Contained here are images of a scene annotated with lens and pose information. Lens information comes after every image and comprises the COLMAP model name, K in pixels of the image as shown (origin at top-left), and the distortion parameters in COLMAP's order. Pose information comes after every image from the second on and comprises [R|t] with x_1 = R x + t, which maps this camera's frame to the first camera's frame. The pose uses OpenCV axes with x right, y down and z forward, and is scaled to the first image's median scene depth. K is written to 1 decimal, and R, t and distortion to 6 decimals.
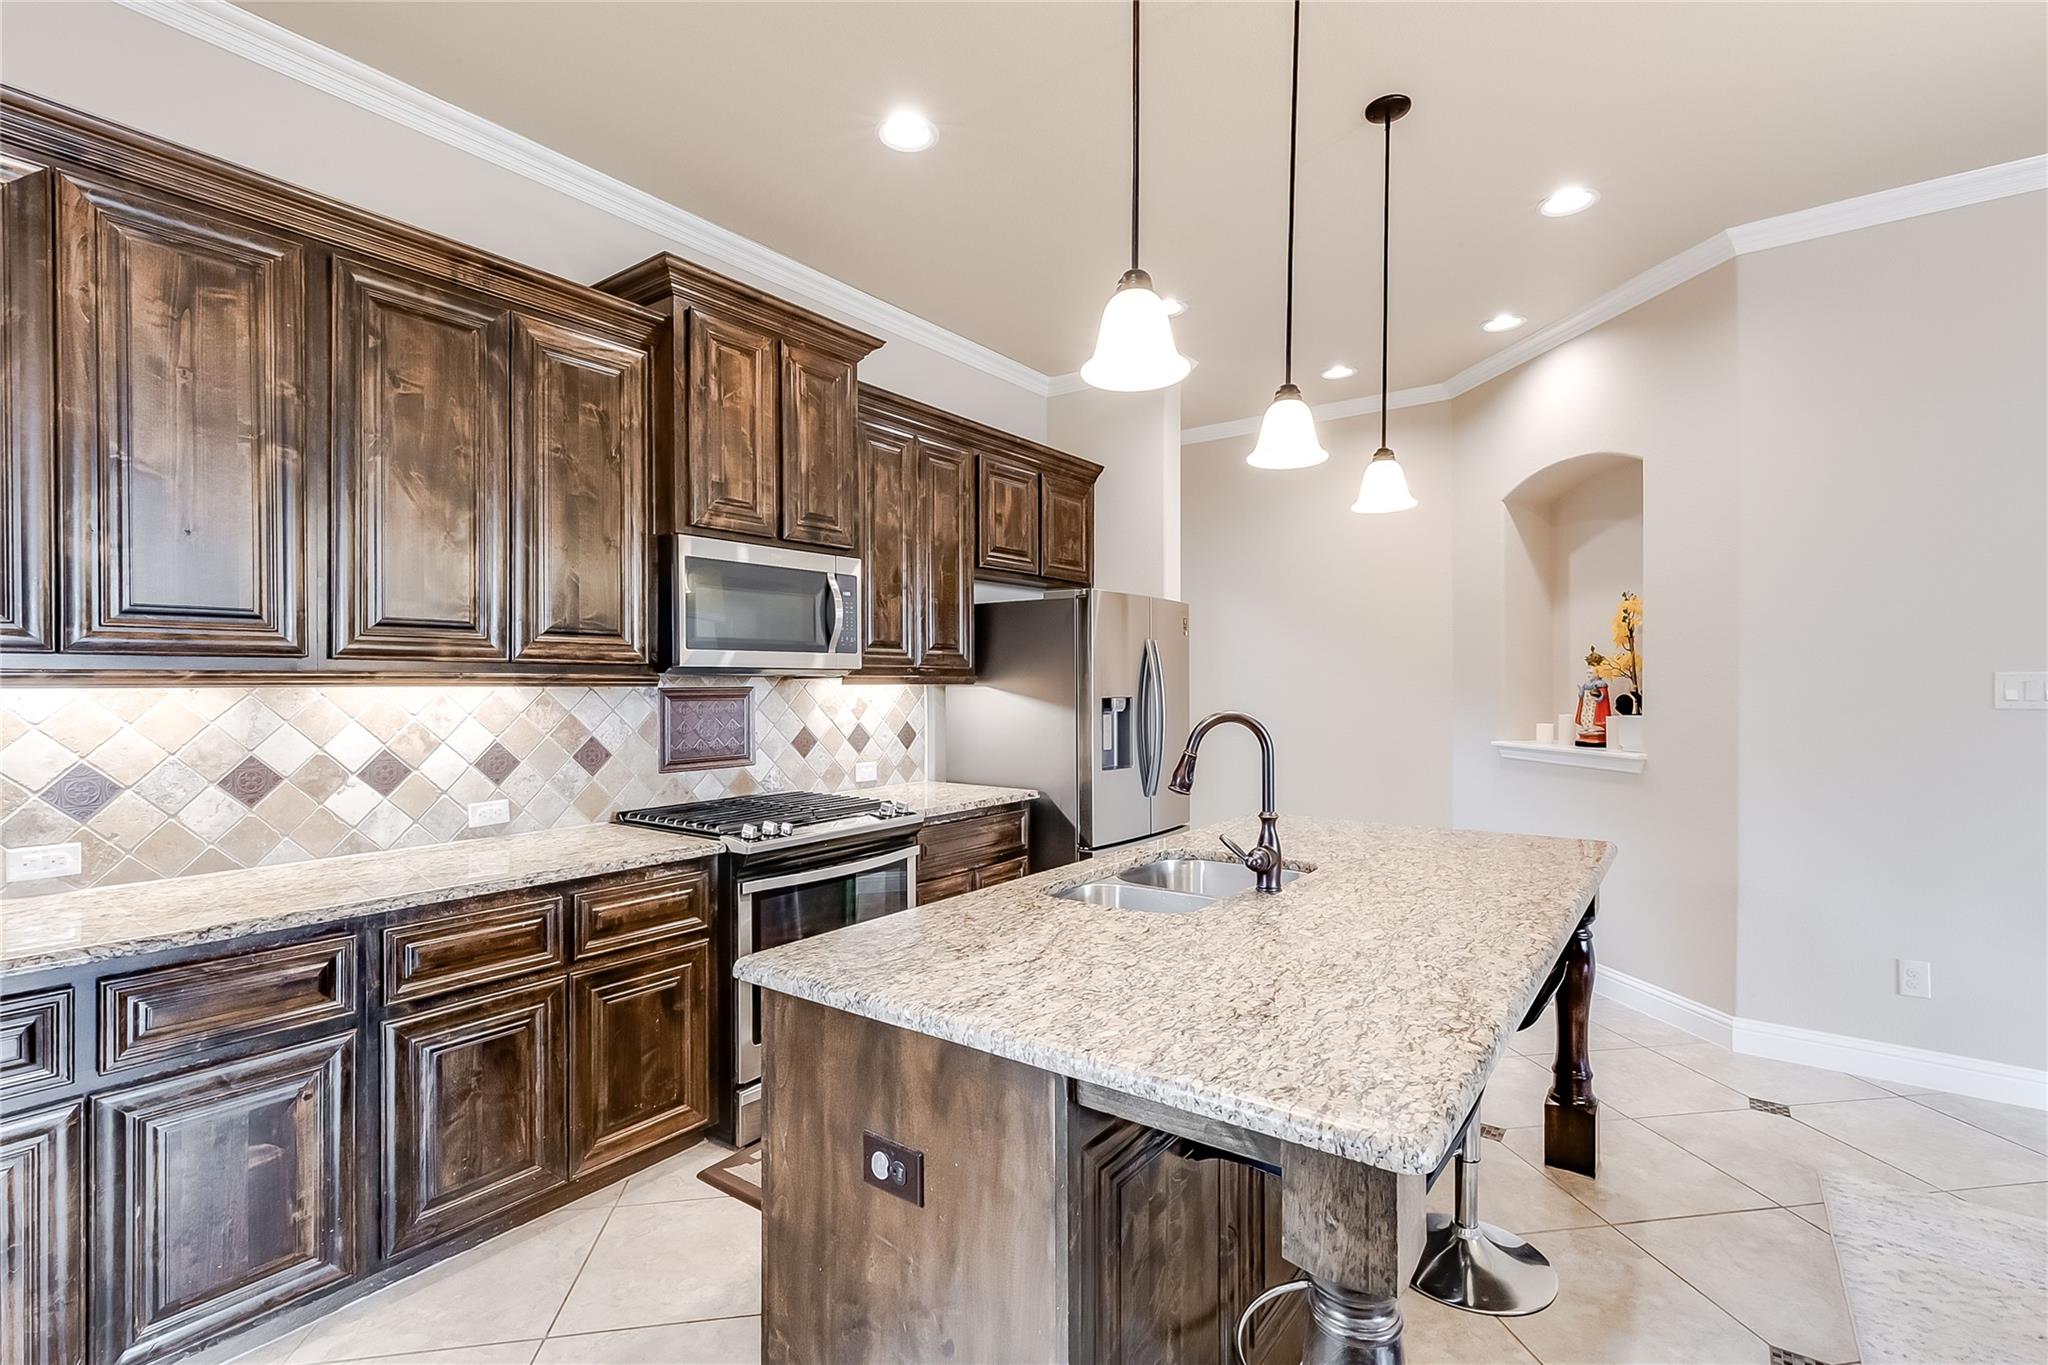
lens RADIAL K [[922.6, 0, 1021.5], [0, 922.6, 687.6], [0, 0, 1]] dist [0.004769, -0.001128]
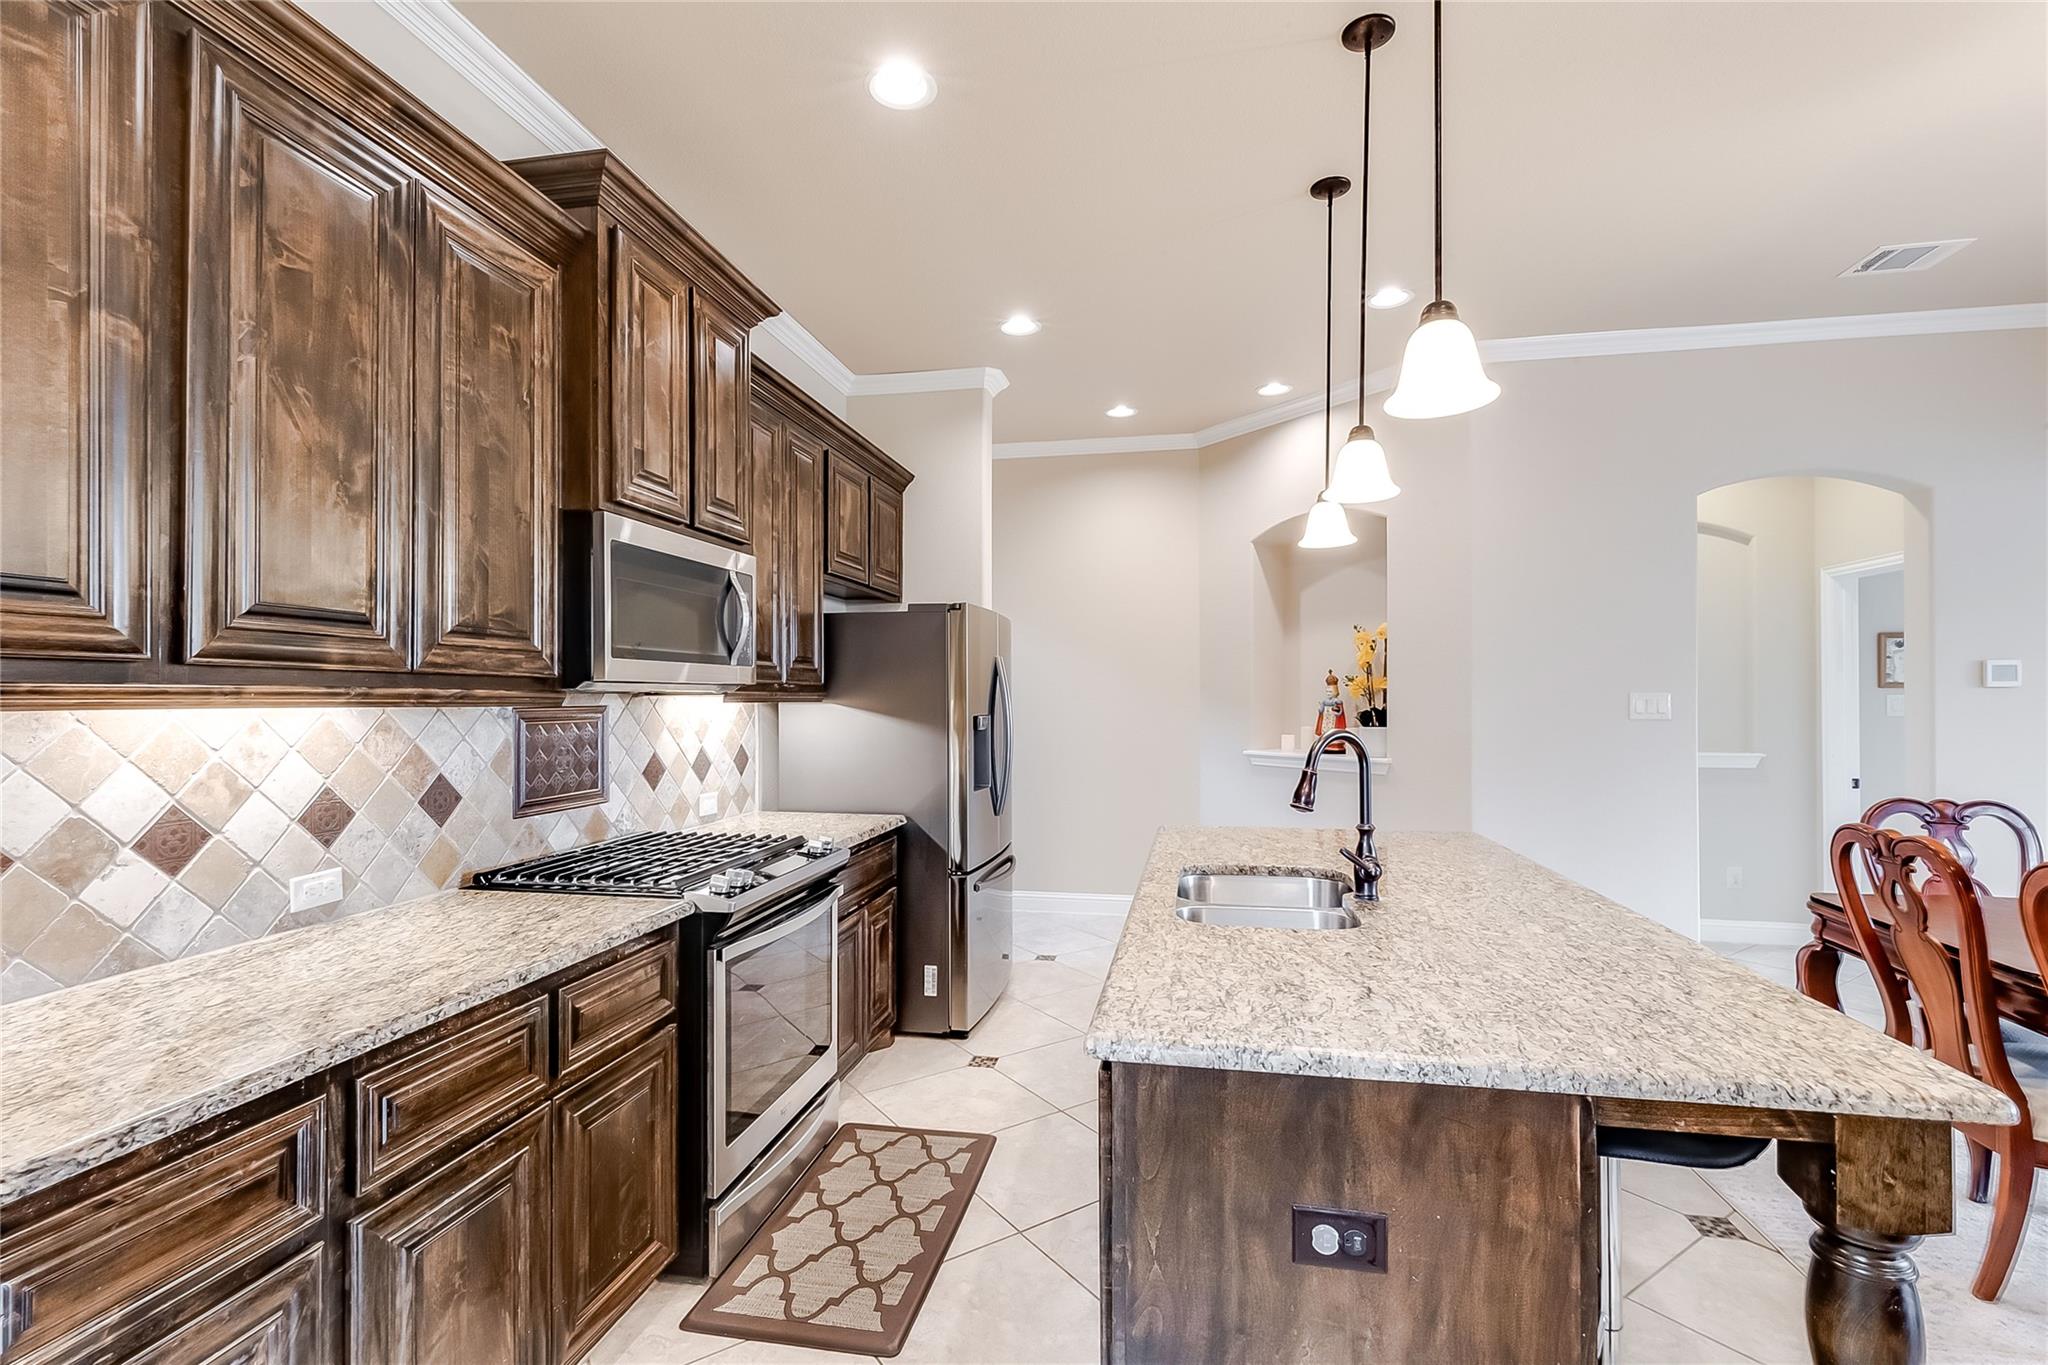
lens RADIAL K [[922.6, 0, 1014.0], [0, 922.6, 693.2], [0, 0, 1]] dist [0.004769, -0.001128]
pose [[0.904868, 0.004316, 0.425670, -0.422886], [0.000073, 0.999947, -0.010294, -0.004386], [-0.425692, 0.009346, 0.904820, 0.158122]]
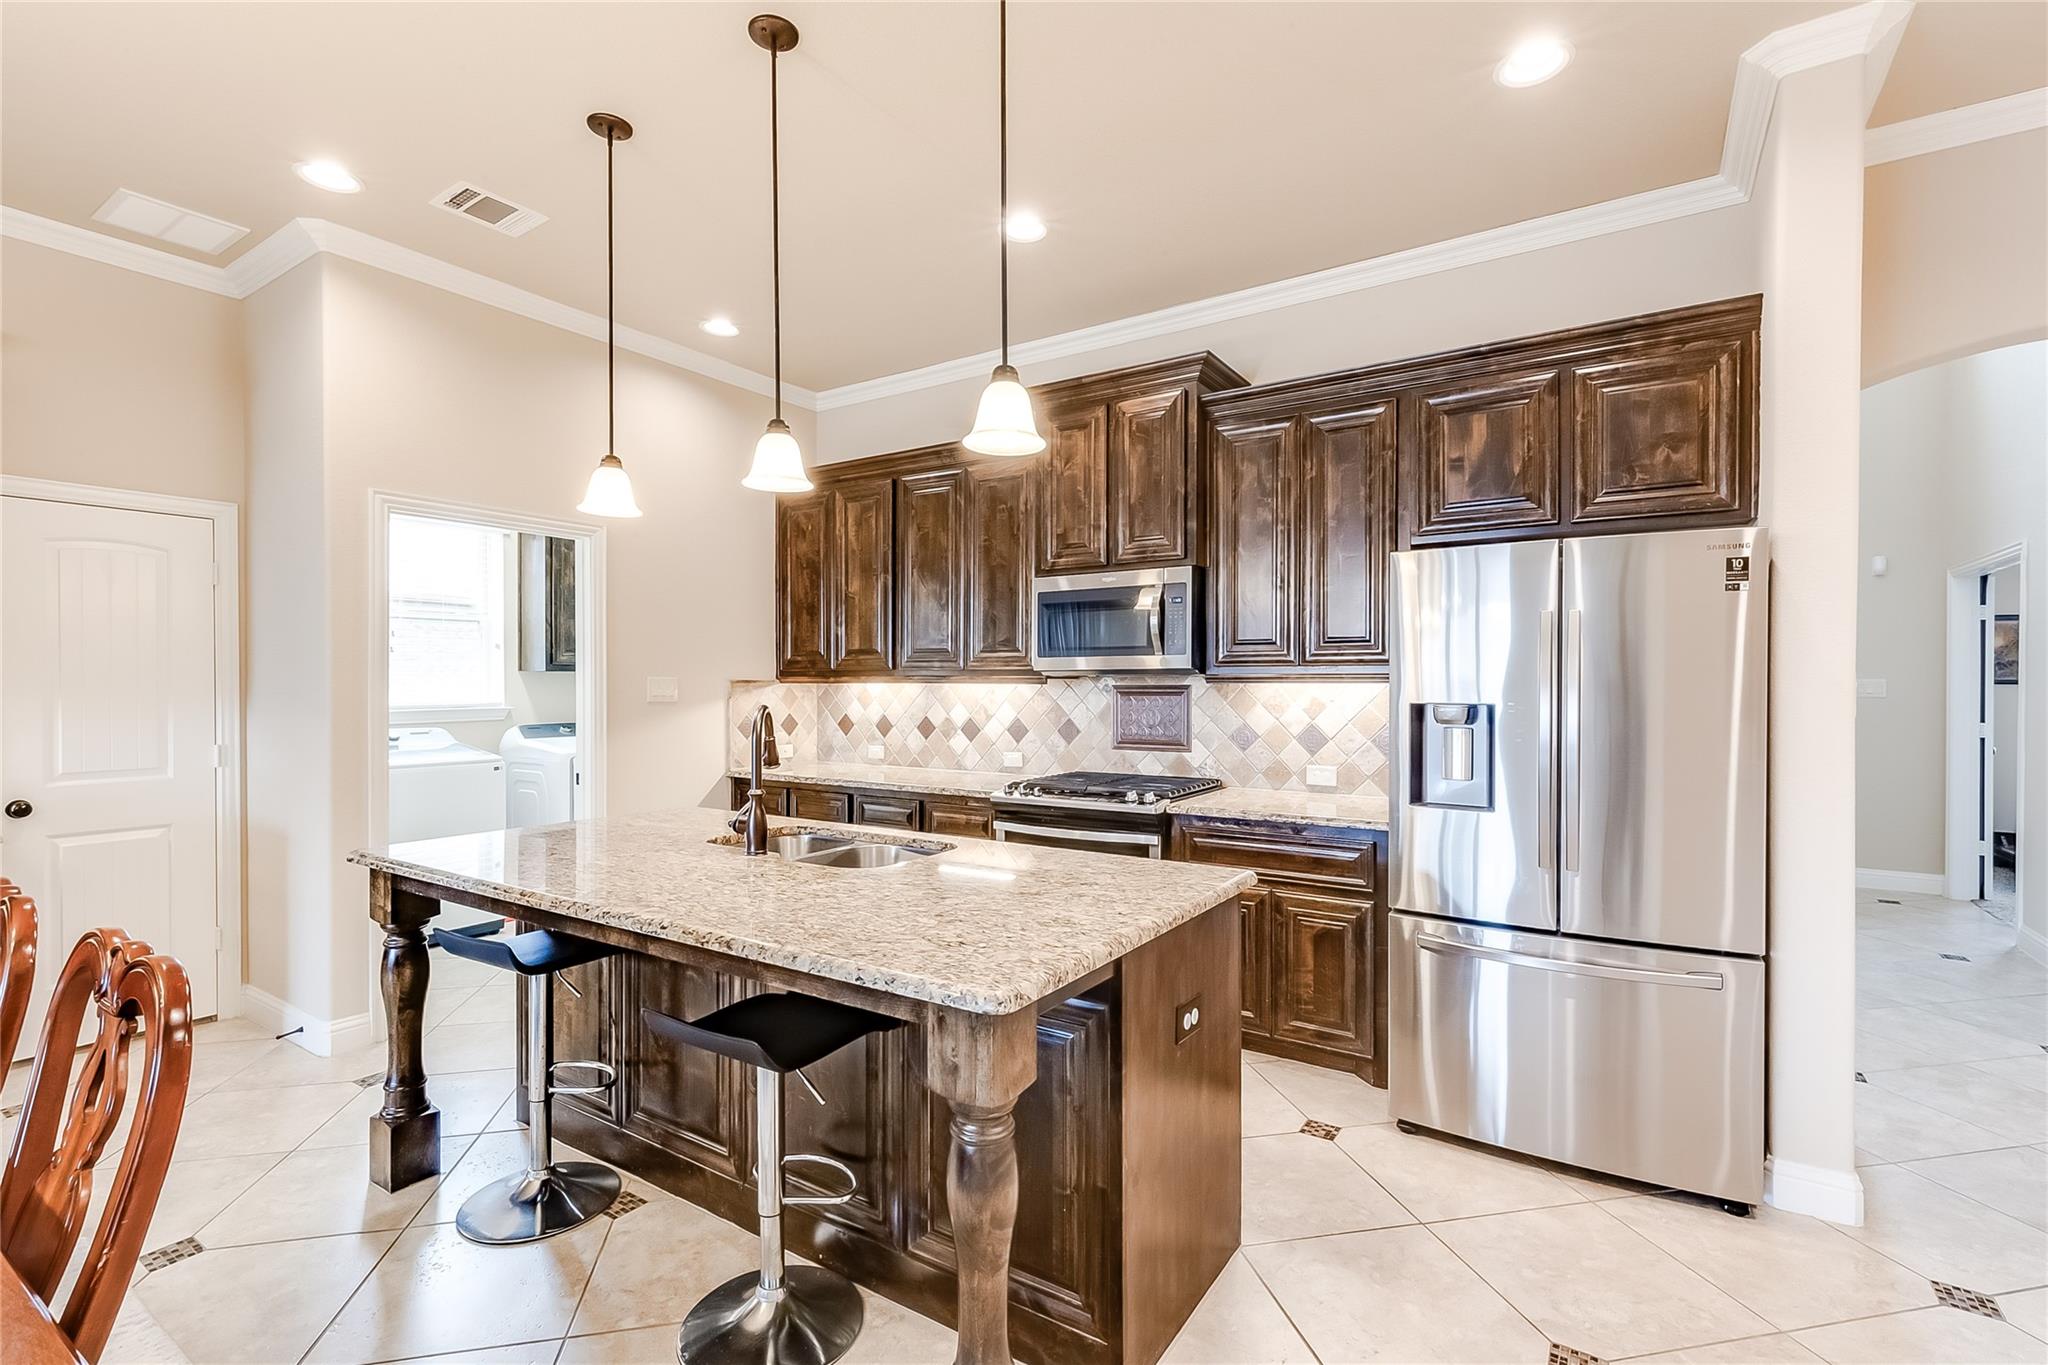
lens RADIAL K [[922.6, 0, 1030.9], [0, 922.6, 693.1], [0, 0, 1]] dist [0.004769, -0.001128]
pose [[0.067542, 0.017810, -0.997557, 1.153224], [-0.002168, 0.999841, 0.017704, -0.014422], [0.997714, 0.000967, 0.067570, 0.974952]]
